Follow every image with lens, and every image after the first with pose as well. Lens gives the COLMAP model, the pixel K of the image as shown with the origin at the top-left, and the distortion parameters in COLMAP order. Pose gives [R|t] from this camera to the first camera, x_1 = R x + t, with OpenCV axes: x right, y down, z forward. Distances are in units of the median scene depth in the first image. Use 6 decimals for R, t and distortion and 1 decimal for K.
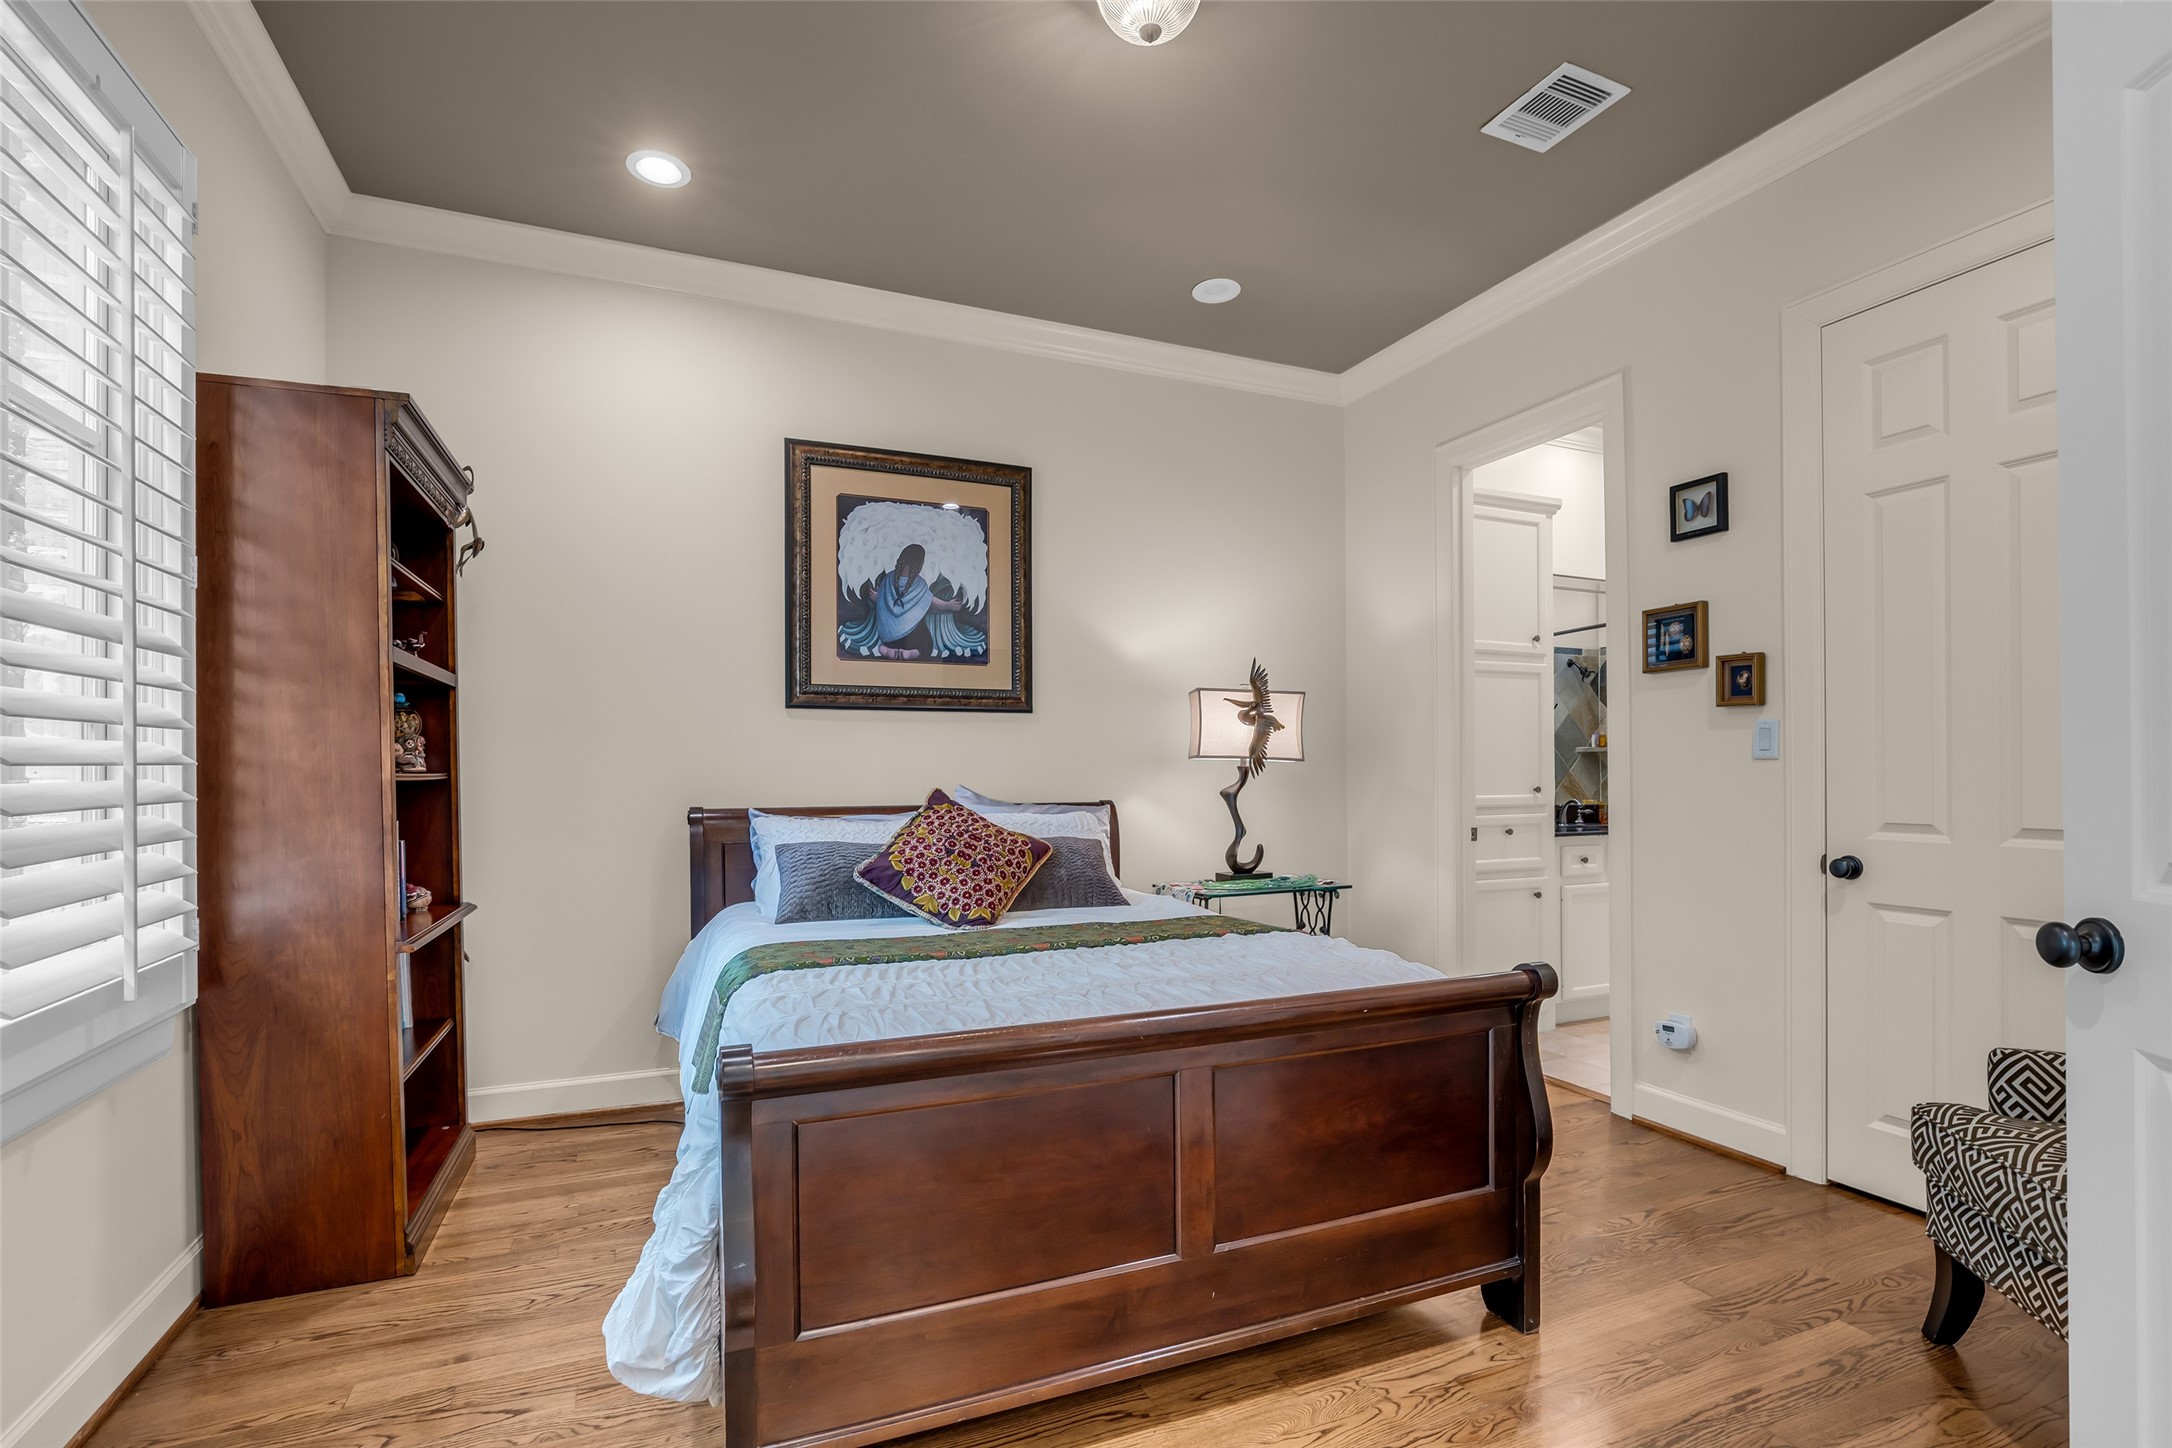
lens RADIAL K [[998.0, 0, 1091.2], [0, 998.0, 763.8], [0, 0, 1]] dist [-0.015326, 0.000258]
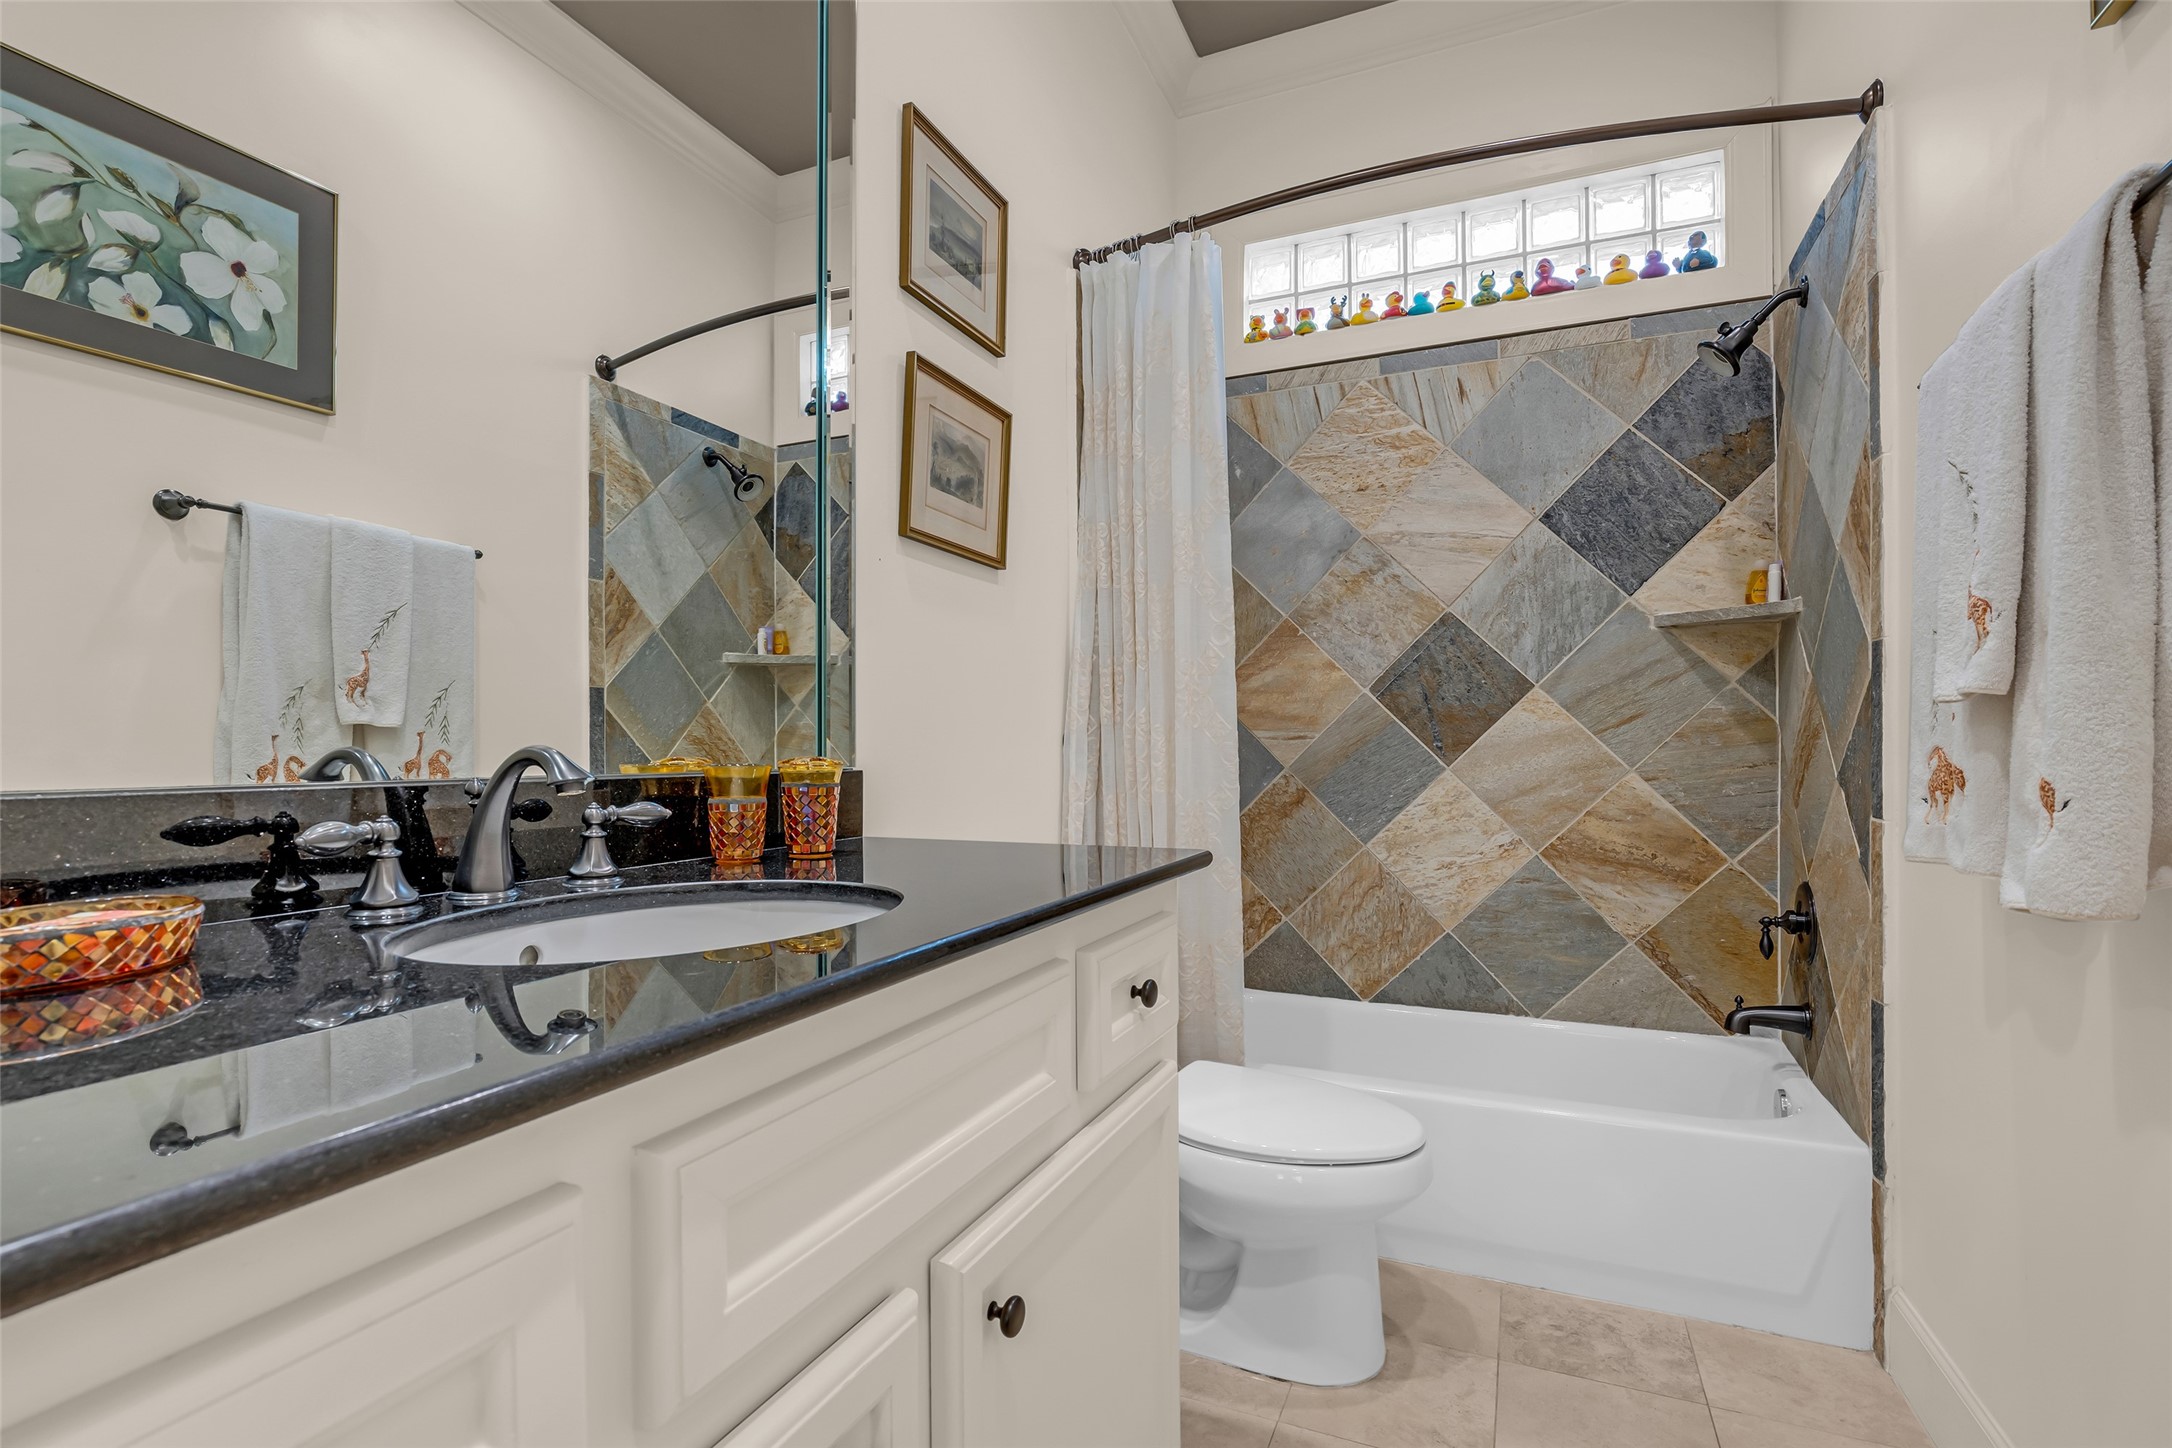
lens RADIAL K [[998.0, 0, 1090.5], [0, 998.0, 733.2], [0, 0, 1]] dist [-0.015326, 0.000258]
pose [[0.730657, 0.008864, 0.682687, 0.301982], [-0.006966, 0.999960, -0.005528, 0.022536], [-0.682709, -0.000717, 0.730690, 0.557079]]
